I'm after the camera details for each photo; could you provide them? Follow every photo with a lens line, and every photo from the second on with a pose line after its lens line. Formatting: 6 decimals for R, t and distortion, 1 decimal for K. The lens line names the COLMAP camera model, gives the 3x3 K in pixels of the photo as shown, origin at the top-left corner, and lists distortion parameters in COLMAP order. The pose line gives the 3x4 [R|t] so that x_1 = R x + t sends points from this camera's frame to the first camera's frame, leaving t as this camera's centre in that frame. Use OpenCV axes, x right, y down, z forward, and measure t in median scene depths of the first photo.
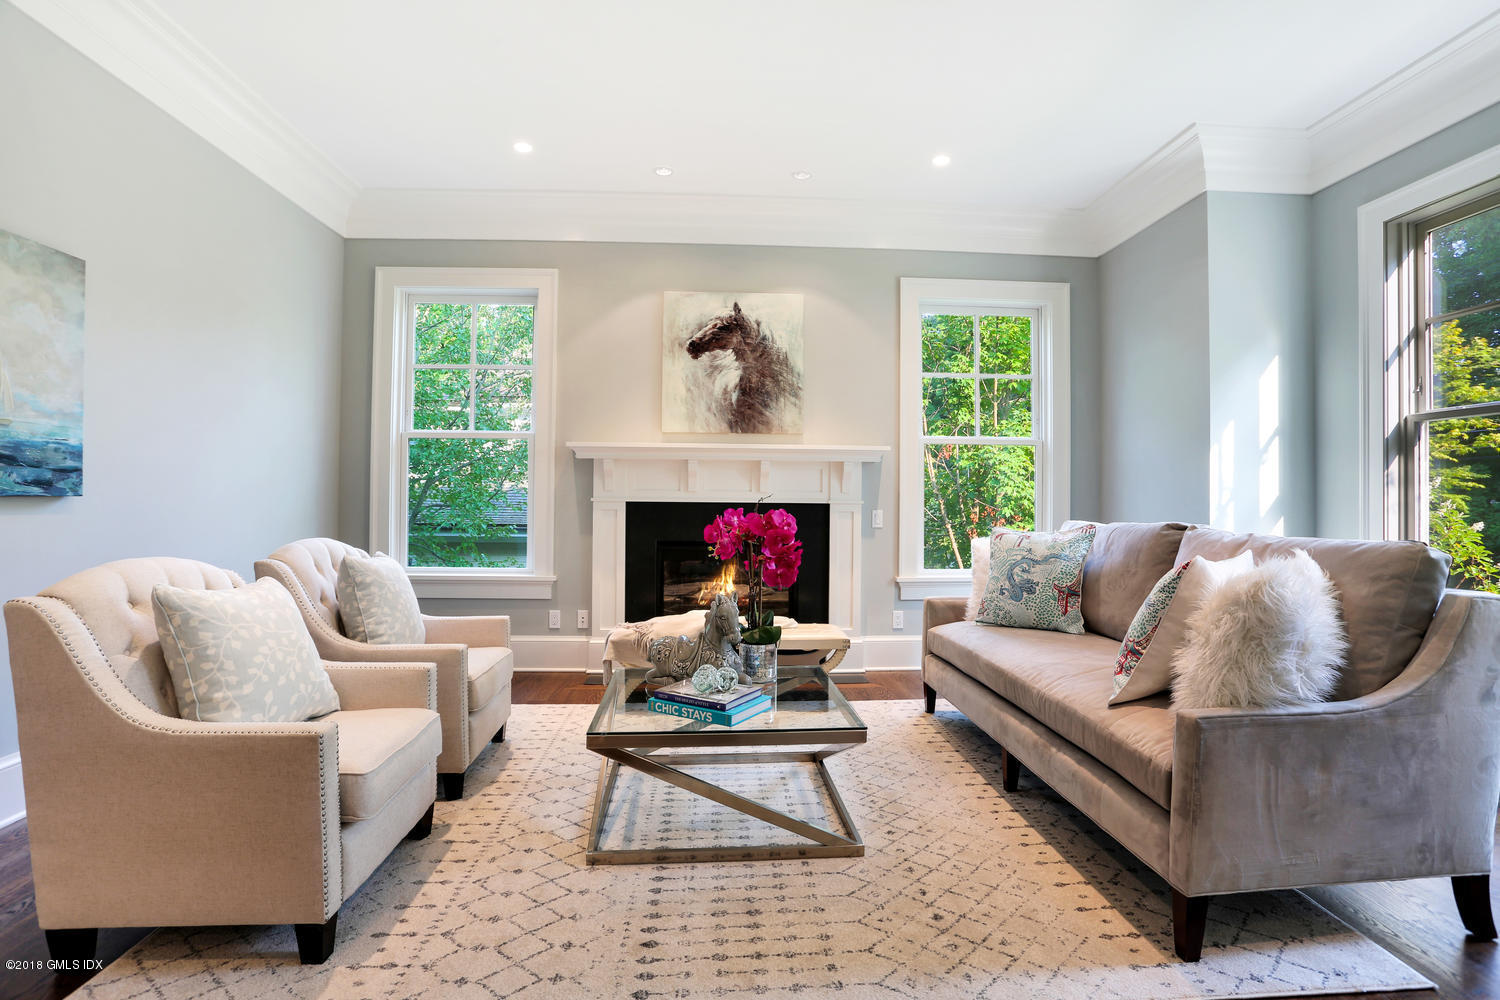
lens RADIAL K [[752.2, 0, 700.7], [0, 752.2, 477.8], [0, 0, 1]] dist [-0.047701, 0.015582]
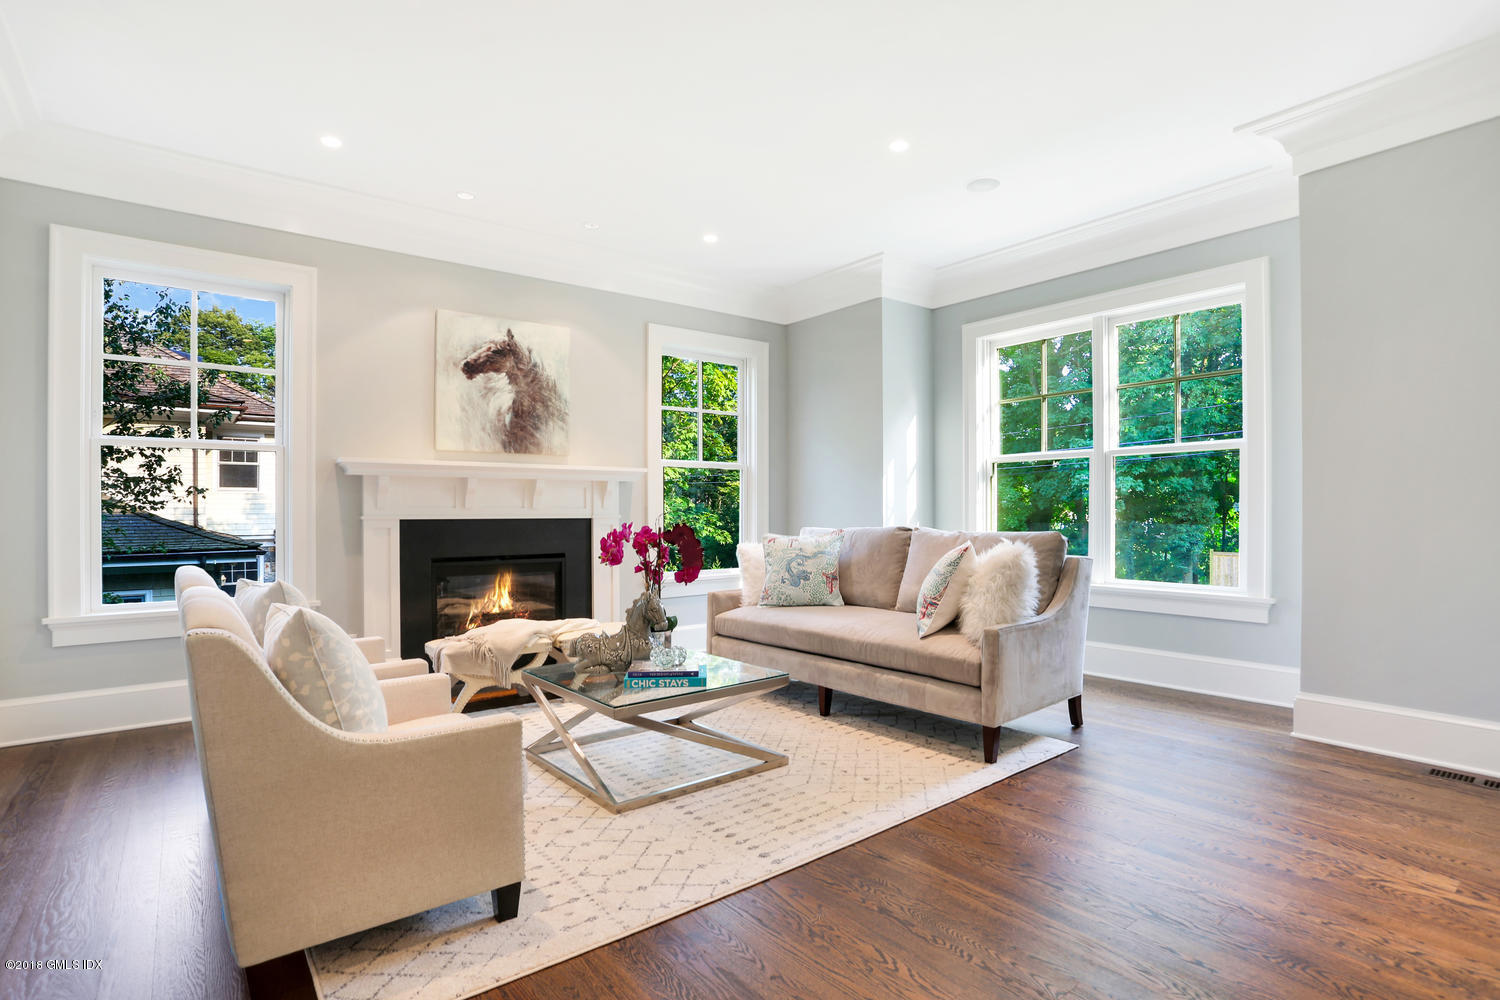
lens RADIAL K [[752.2, 0, 752.3], [0, 752.2, 502.3], [0, 0, 1]] dist [-0.047701, 0.015582]
pose [[0.819970, -0.004986, 0.572385, -0.418547], [-0.002401, 0.999923, 0.012151, -0.006261], [-0.572402, -0.011338, 0.819895, -0.083153]]
